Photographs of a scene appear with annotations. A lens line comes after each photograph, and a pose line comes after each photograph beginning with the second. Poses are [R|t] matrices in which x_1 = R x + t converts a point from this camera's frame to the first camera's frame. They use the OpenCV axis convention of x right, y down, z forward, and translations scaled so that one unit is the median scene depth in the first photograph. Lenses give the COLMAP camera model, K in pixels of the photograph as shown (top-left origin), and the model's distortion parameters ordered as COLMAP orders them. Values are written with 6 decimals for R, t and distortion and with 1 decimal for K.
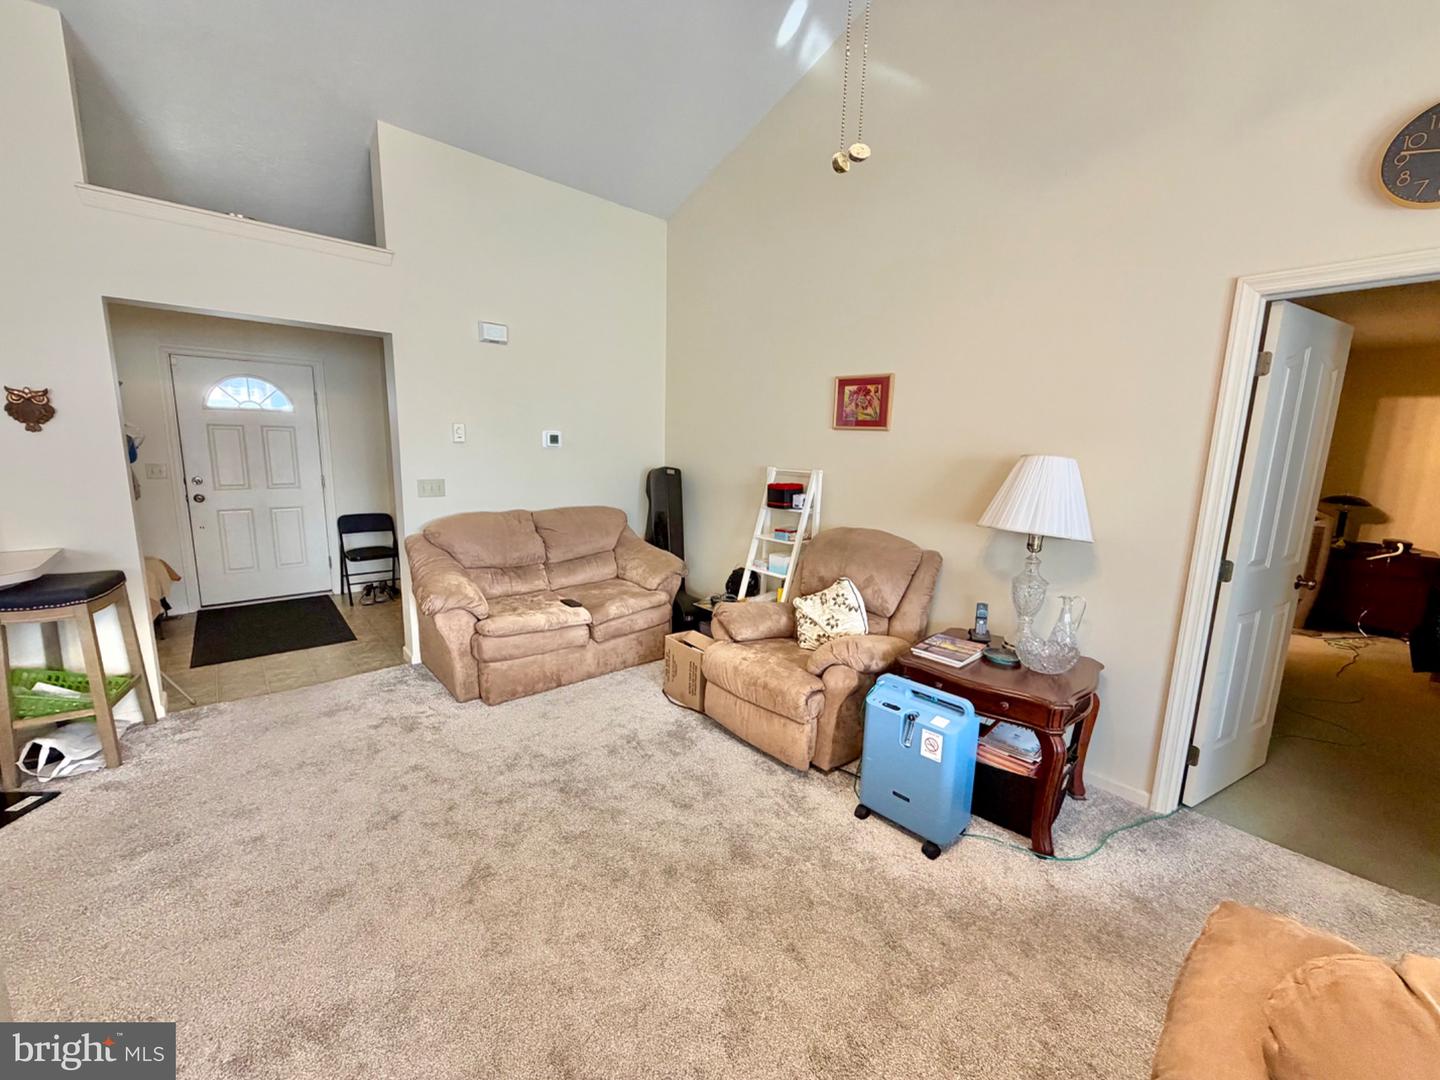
lens RADIAL K [[574.8, 0, 717.1], [0, 574.8, 539.2], [0, 0, 1]] dist [0.000697, -0.000354]
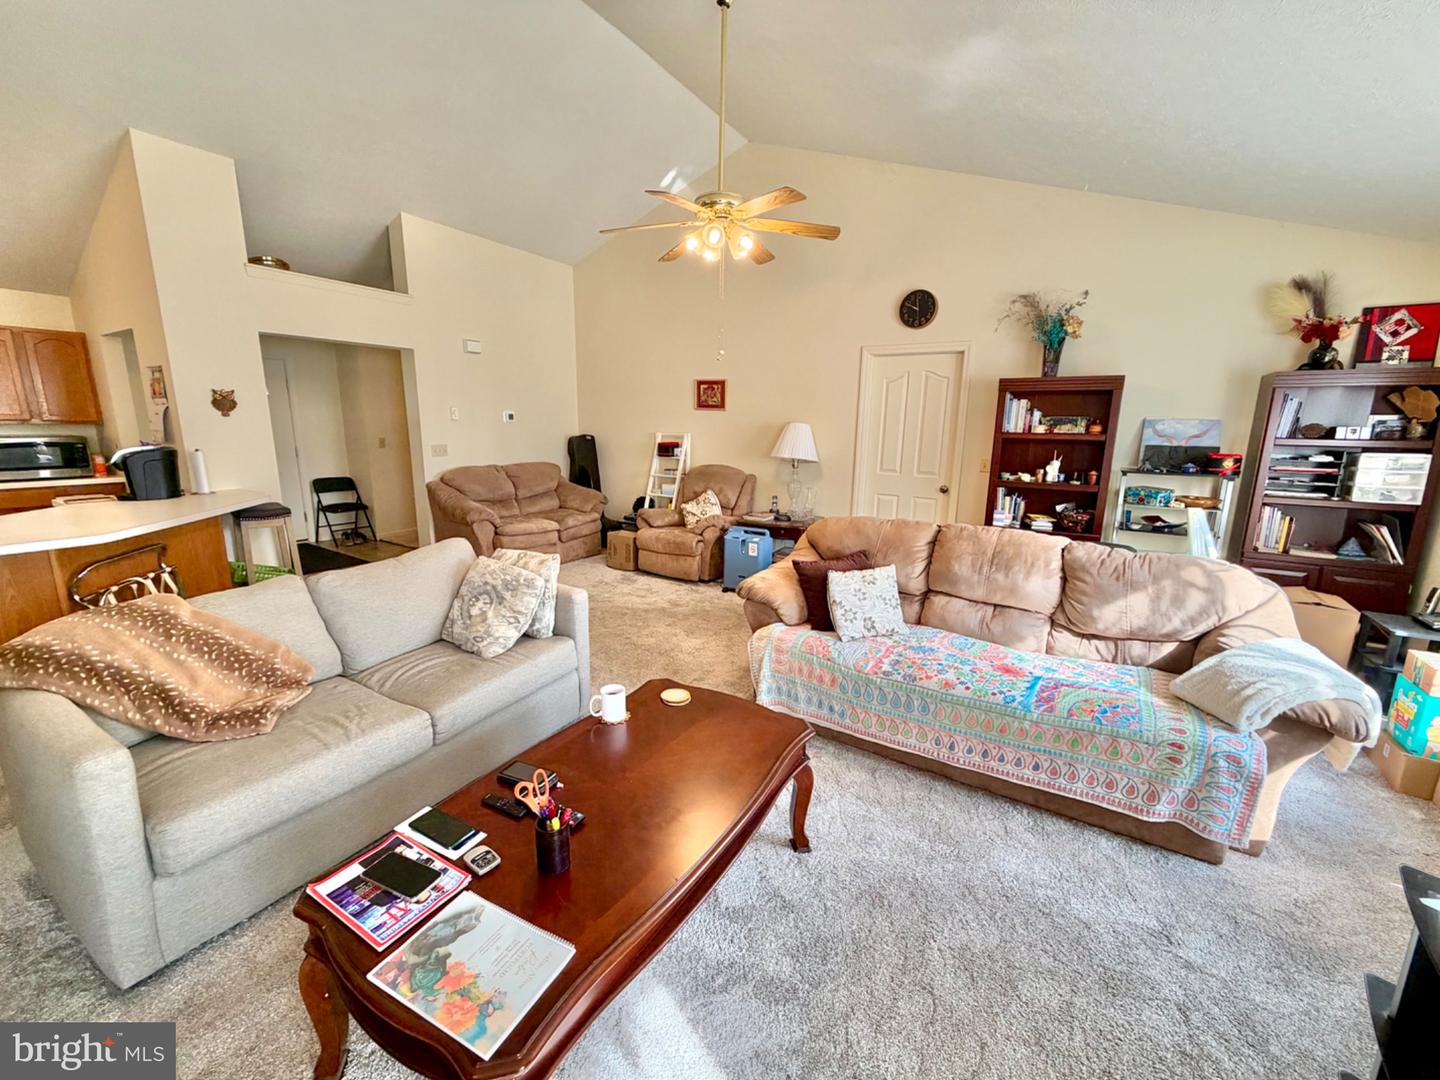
lens RADIAL K [[574.8, 0, 715.1], [0, 574.8, 542.9], [0, 0, 1]] dist [0.000697, -0.000354]
pose [[0.960735, -0.069935, 0.268508, -0.250480], [0.056059, 0.996682, 0.059014, 0.118916], [-0.271744, -0.041644, 0.961468, -0.752864]]
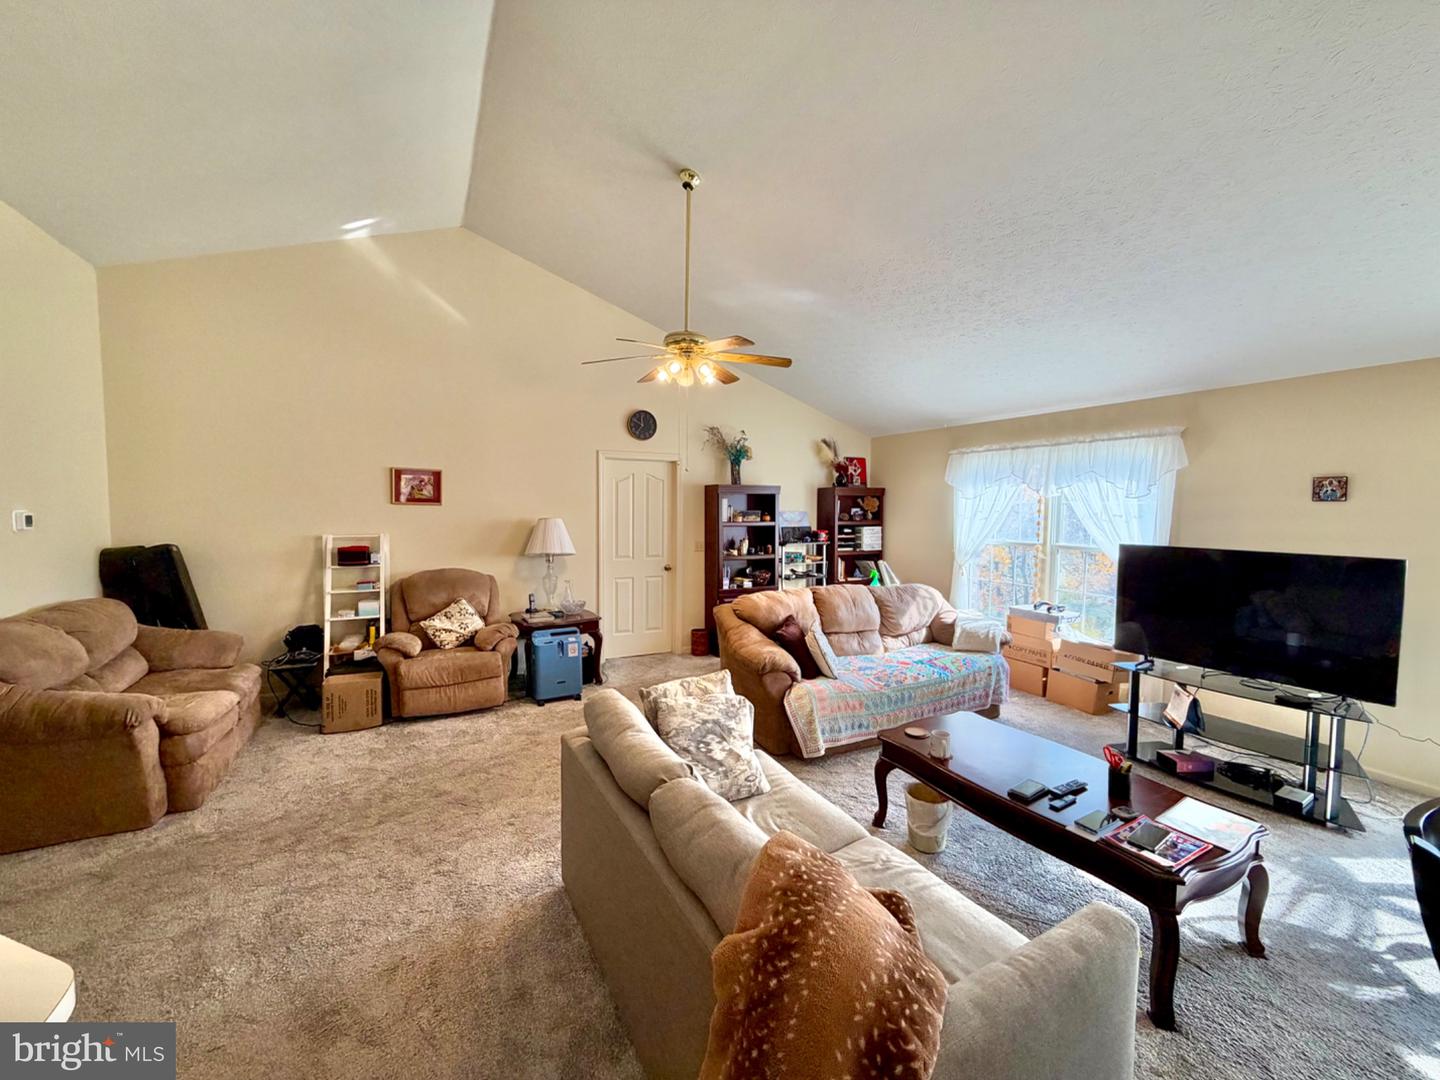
lens RADIAL K [[574.8, 0, 712.1], [0, 574.8, 544.9], [0, 0, 1]] dist [0.000697, -0.000354]
pose [[0.249006, -0.090717, 0.964244, -1.018485], [0.158493, 0.985999, 0.051834, -0.046178], [-0.955445, 0.139919, 0.259897, -0.095004]]
